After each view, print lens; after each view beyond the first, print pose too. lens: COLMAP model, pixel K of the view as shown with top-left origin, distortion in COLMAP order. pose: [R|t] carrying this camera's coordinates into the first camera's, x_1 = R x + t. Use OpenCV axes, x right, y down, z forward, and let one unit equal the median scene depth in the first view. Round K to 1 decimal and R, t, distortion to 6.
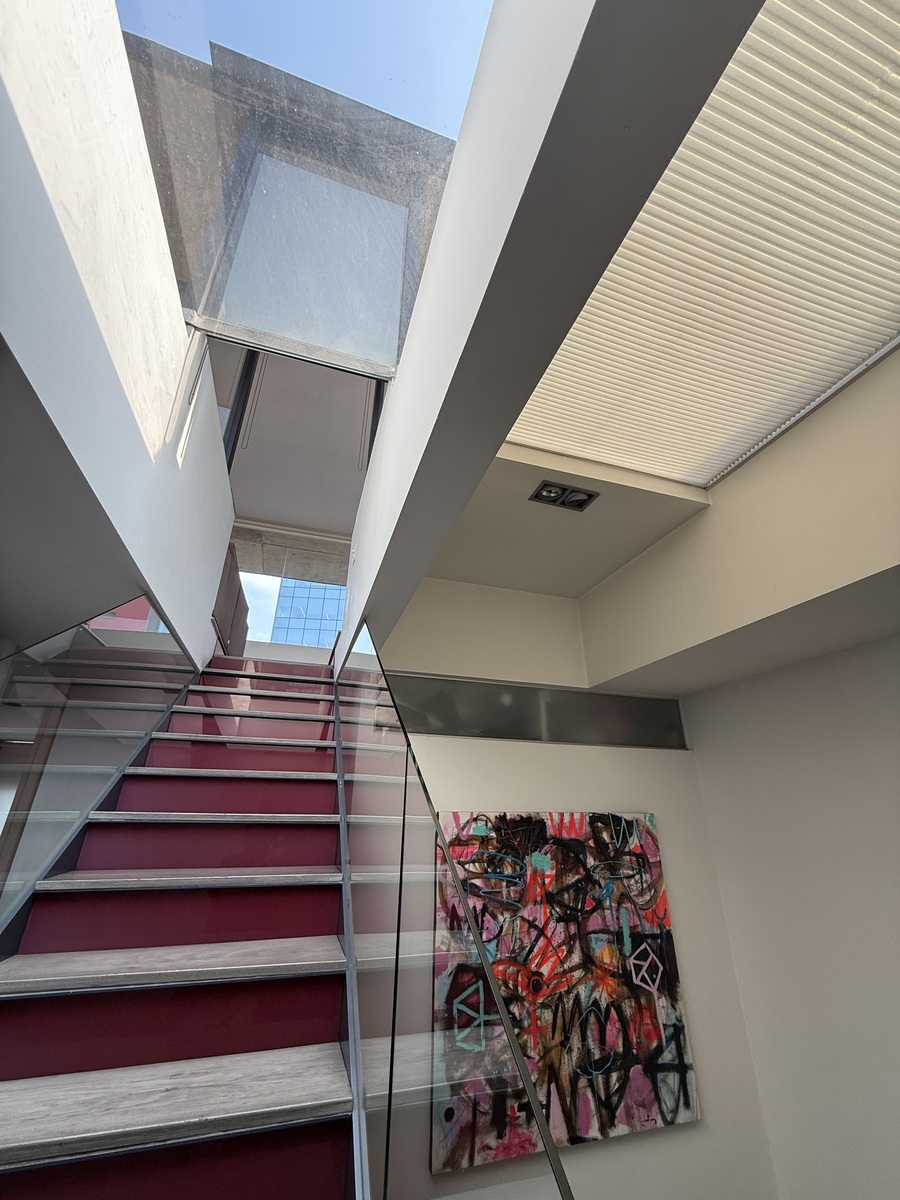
lens RADIAL K [[476.8, 0, 449.2], [0, 476.8, 597.6], [0, 0, 1]] dist [0.002009, -0.000719]
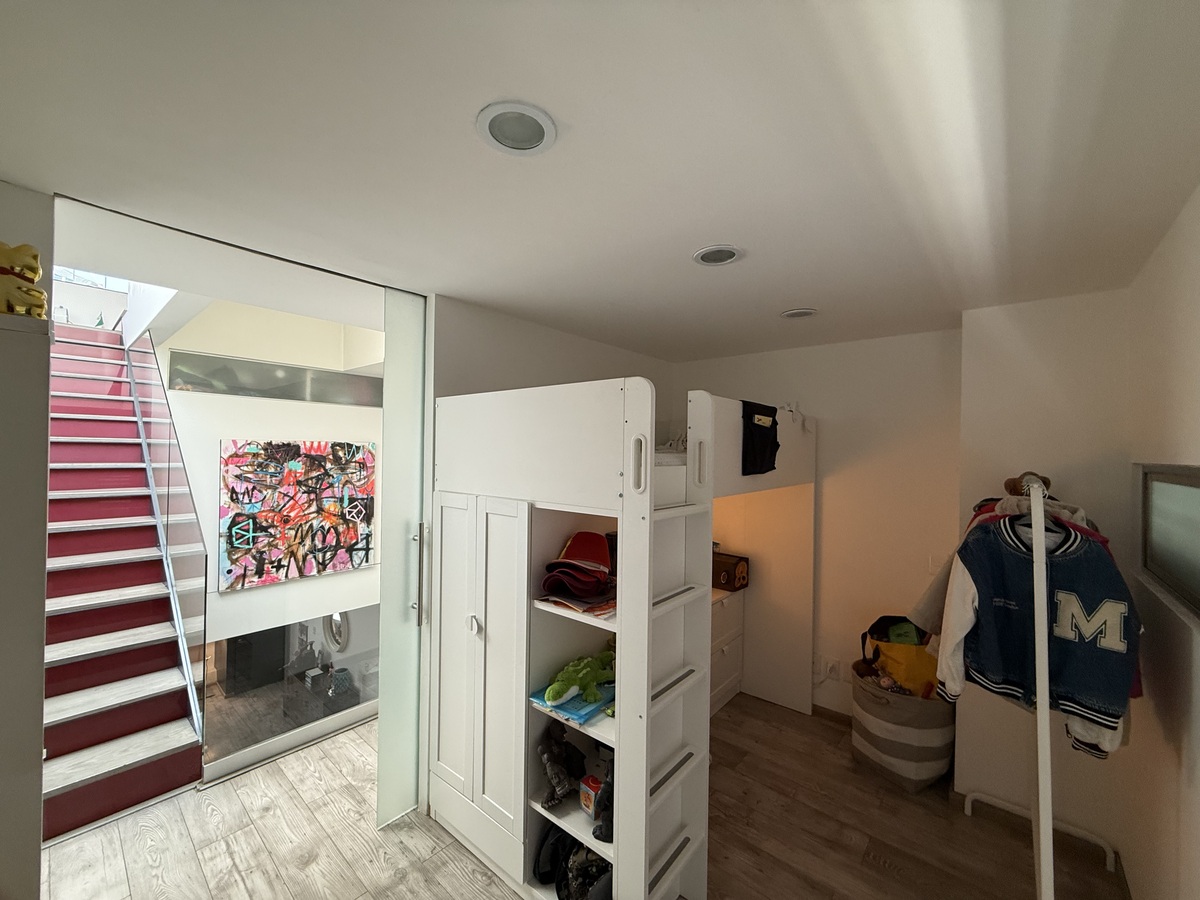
lens RADIAL K [[476.8, 0, 589.1], [0, 476.8, 453.0], [0, 0, 1]] dist [0.002009, -0.000719]
pose [[0.856692, 0.002375, 0.515823, 0.226340], [-0.220109, 0.906062, 0.361391, -0.411127], [-0.466509, -0.423138, 0.776739, -0.953962]]
